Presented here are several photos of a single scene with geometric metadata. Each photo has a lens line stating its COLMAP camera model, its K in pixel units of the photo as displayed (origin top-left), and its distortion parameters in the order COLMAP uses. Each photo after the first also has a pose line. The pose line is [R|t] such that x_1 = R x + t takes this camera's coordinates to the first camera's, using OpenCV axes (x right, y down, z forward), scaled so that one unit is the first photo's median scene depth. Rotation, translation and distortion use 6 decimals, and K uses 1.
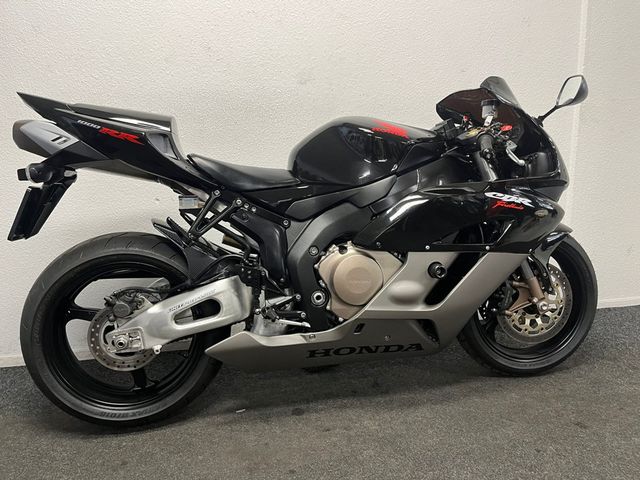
lens RADIAL K [[485.8, 0, 324.8], [0, 485.8, 236.5], [0, 0, 1]] dist [0.067394, -0.096493]
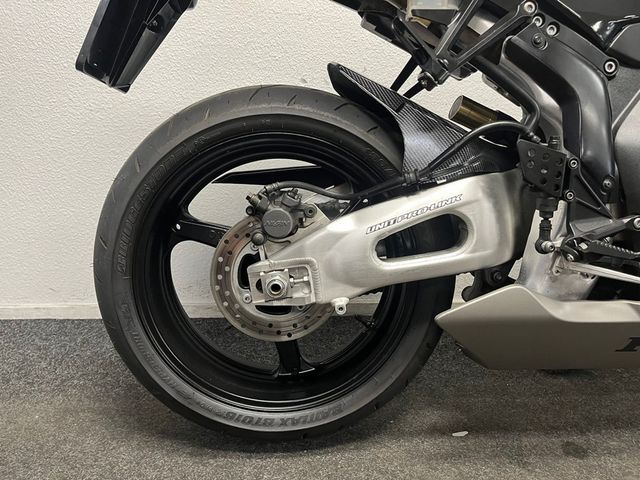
lens RADIAL K [[485.8, 0, 318.7], [0, 485.8, 236.1], [0, 0, 1]] dist [0.067394, -0.096493]
pose [[0.986167, 0.060669, -0.154253, -0.279184], [-0.055451, 0.997741, 0.037909, 0.135435], [0.156204, -0.028831, 0.987304, 0.480986]]
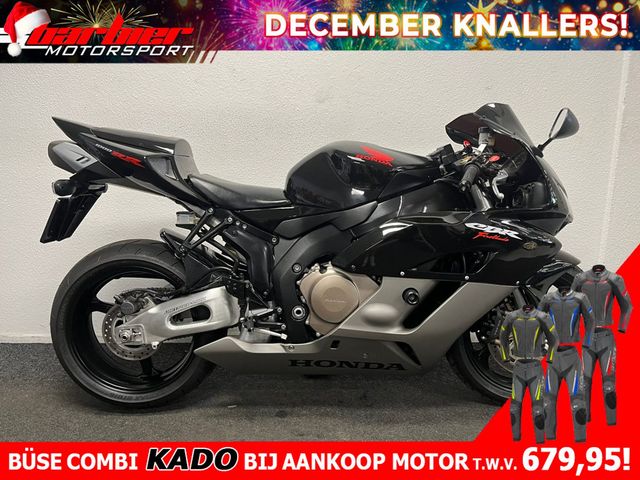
lens RADIAL K [[485.8, 0, 317.6], [0, 485.8, 240.8], [0, 0, 1]] dist [0.067394, -0.096493]
pose [[0.979984, 0.062504, -0.189009, 0.219774], [-0.057671, 0.997855, 0.030967, -0.066160], [0.190540, -0.019447, 0.981487, -0.039871]]
